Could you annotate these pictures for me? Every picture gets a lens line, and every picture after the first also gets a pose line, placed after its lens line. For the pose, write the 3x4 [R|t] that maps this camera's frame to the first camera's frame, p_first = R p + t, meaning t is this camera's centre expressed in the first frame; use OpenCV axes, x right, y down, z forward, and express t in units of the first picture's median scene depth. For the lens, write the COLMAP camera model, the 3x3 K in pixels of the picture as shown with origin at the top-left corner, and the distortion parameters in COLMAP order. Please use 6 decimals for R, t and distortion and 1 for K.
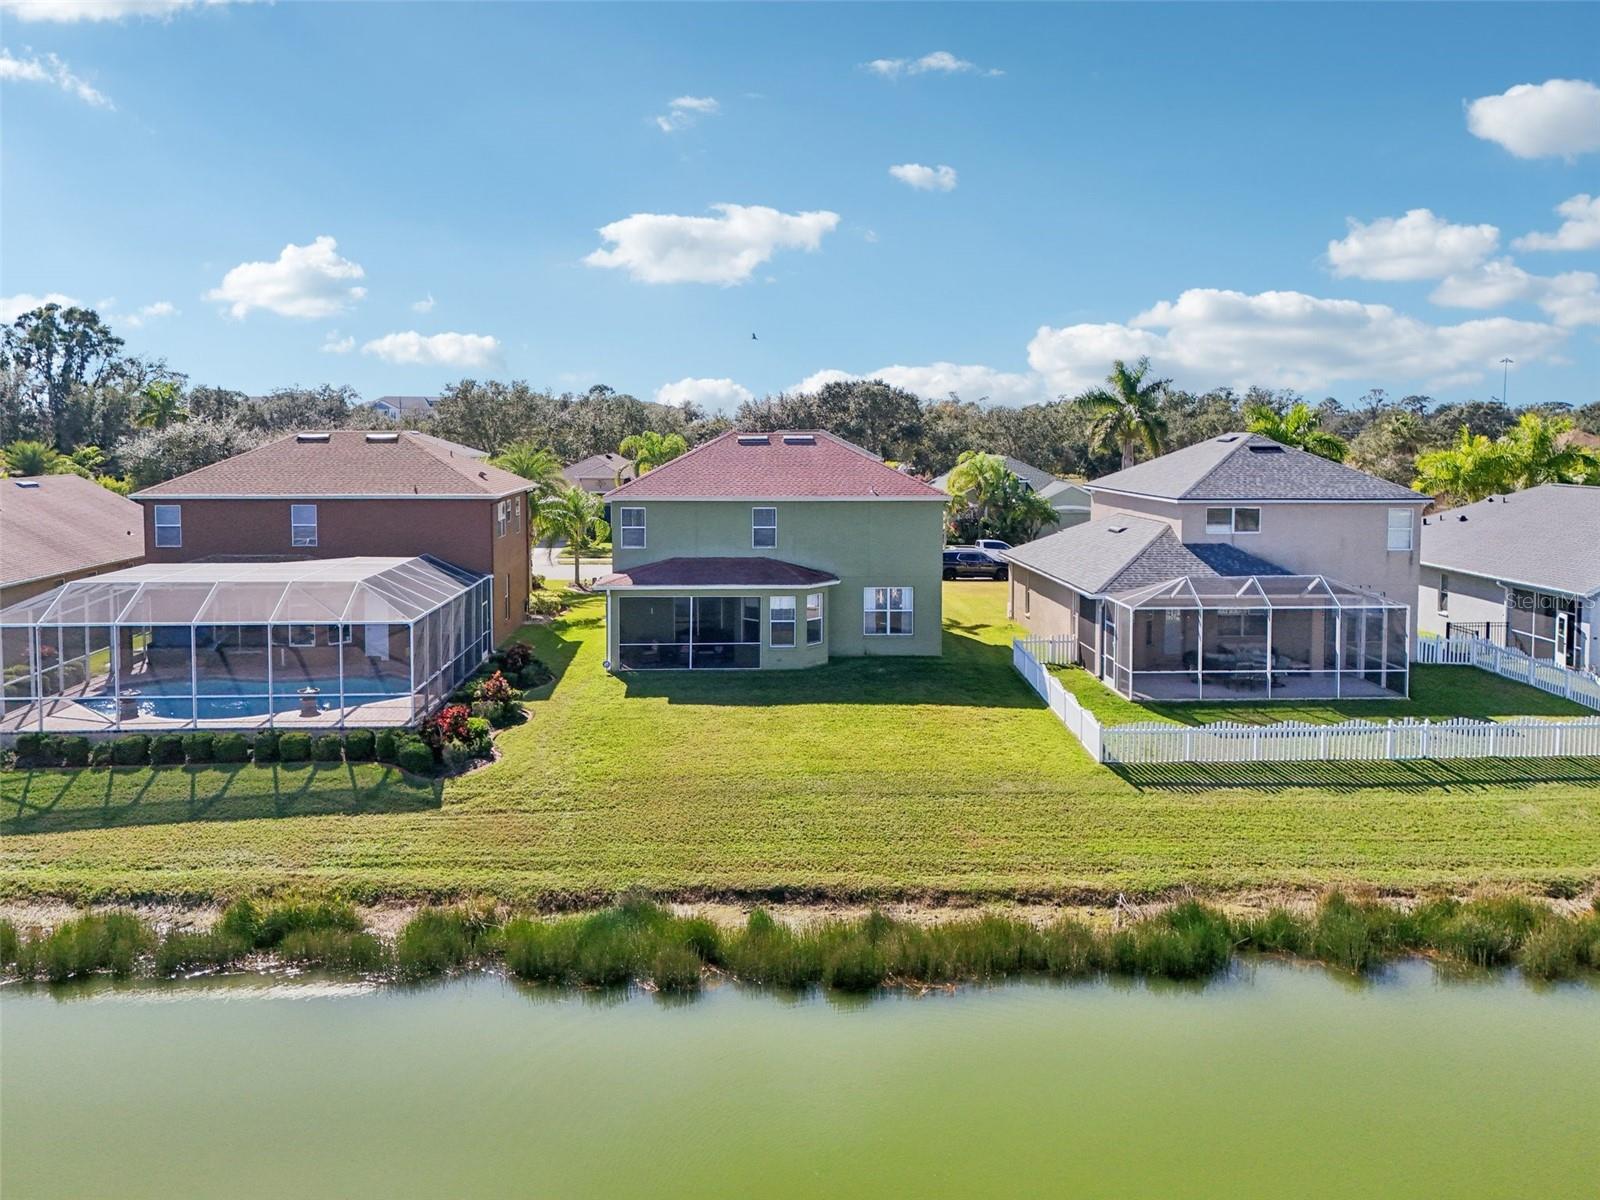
lens RADIAL K [[1162.9, 0, 774.2], [0, 1162.9, 595.8], [0, 0, 1]] dist [0.073410, -0.079811]
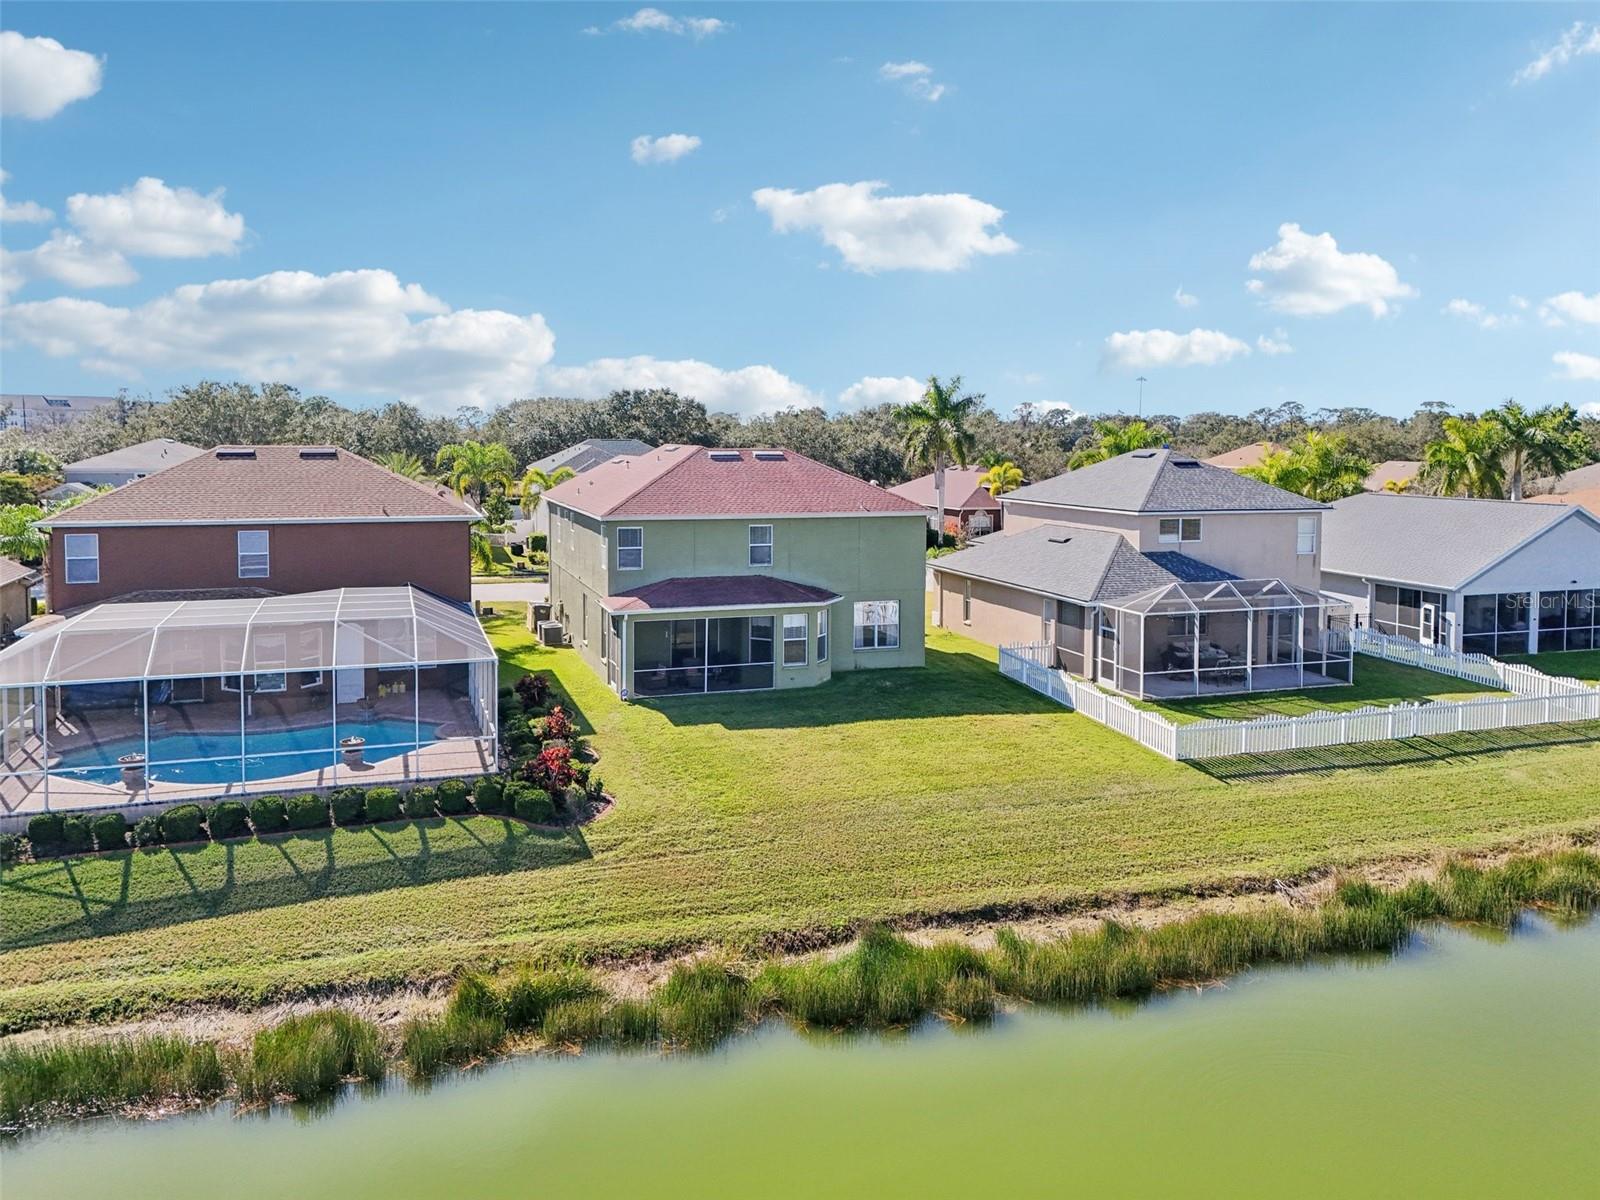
lens RADIAL K [[1169.5, 0, 778.2], [0, 1169.5, 603.8], [0, 0, 1]] dist [0.070648, -0.081006]
pose [[0.962615, -0.034465, 0.268671, -0.364033], [0.034138, 0.999400, 0.005892, -0.019902], [-0.268713, 0.003500, 0.963214, 0.055963]]
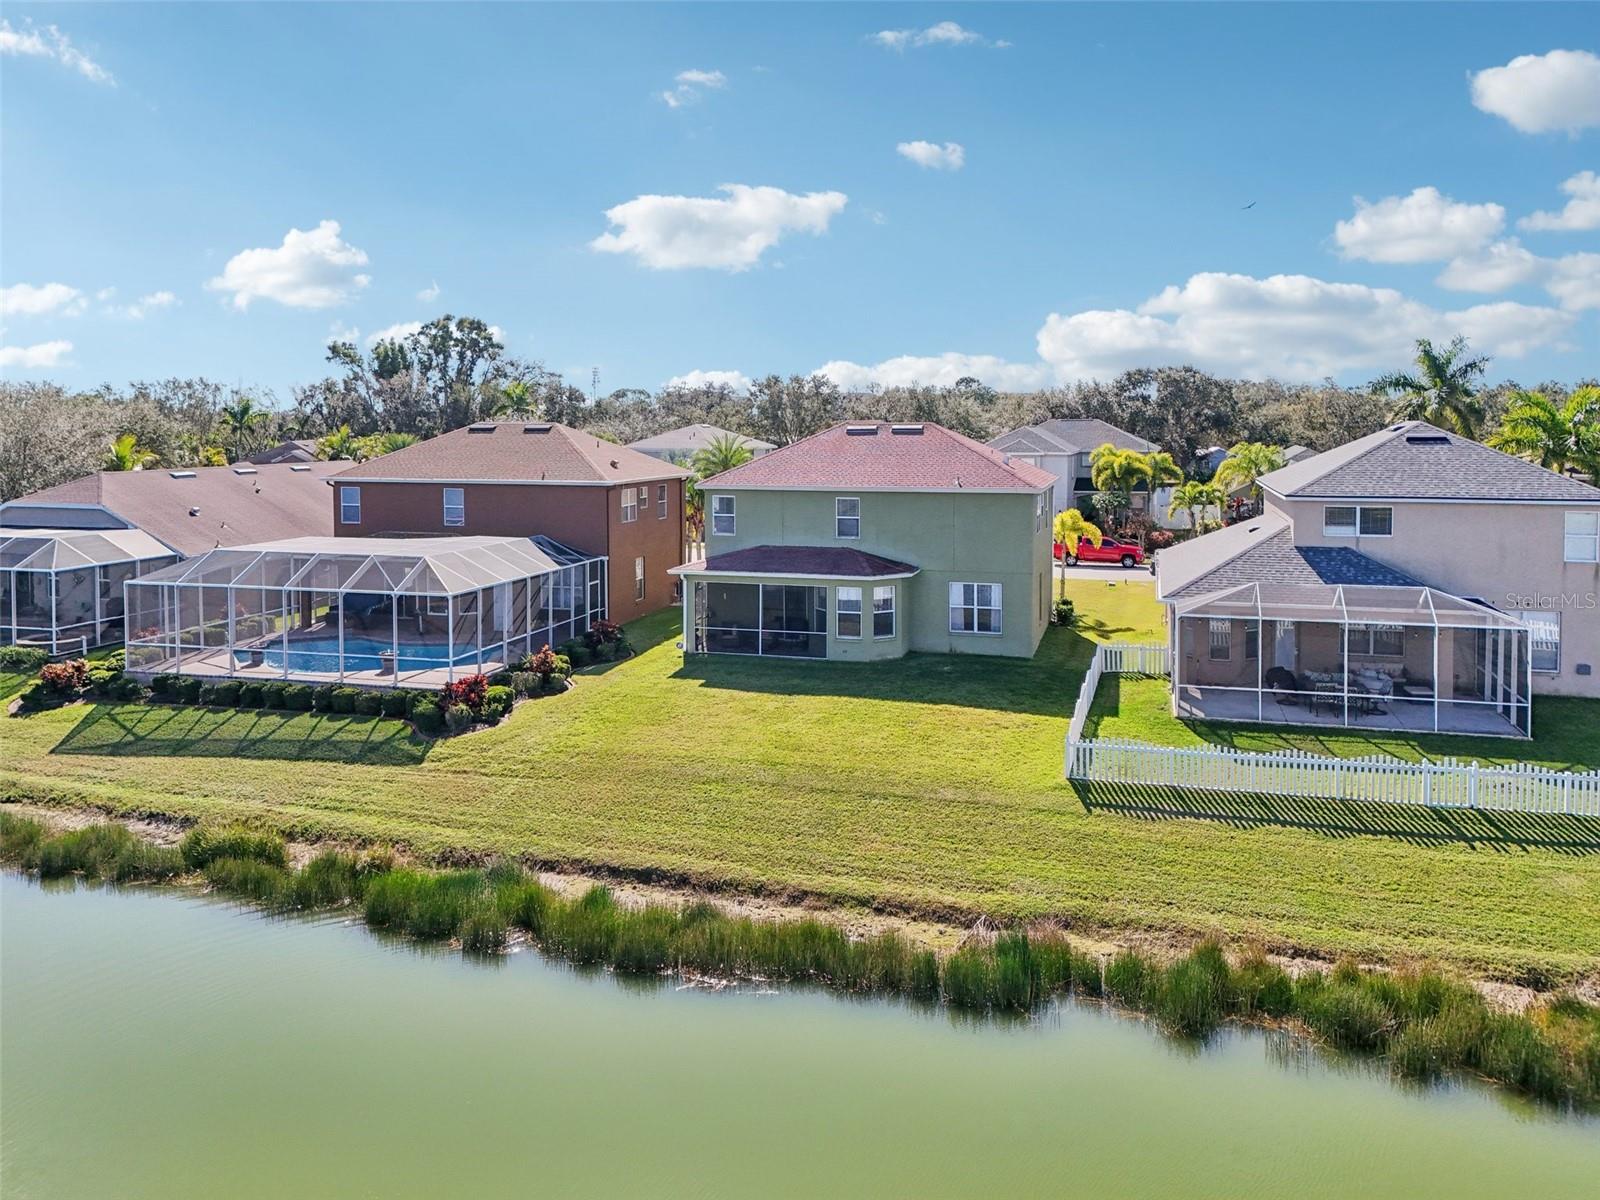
lens RADIAL K [[1193.0, 0, 799.2], [0, 1193.0, 516.3], [0, 0, 1]] dist [0.057577, -0.060805]
pose [[0.950323, 0.021235, -0.310541, 0.371721], [-0.040198, 0.997688, -0.054793, -0.002673], [0.308660, 0.064555, 0.948979, 0.027320]]
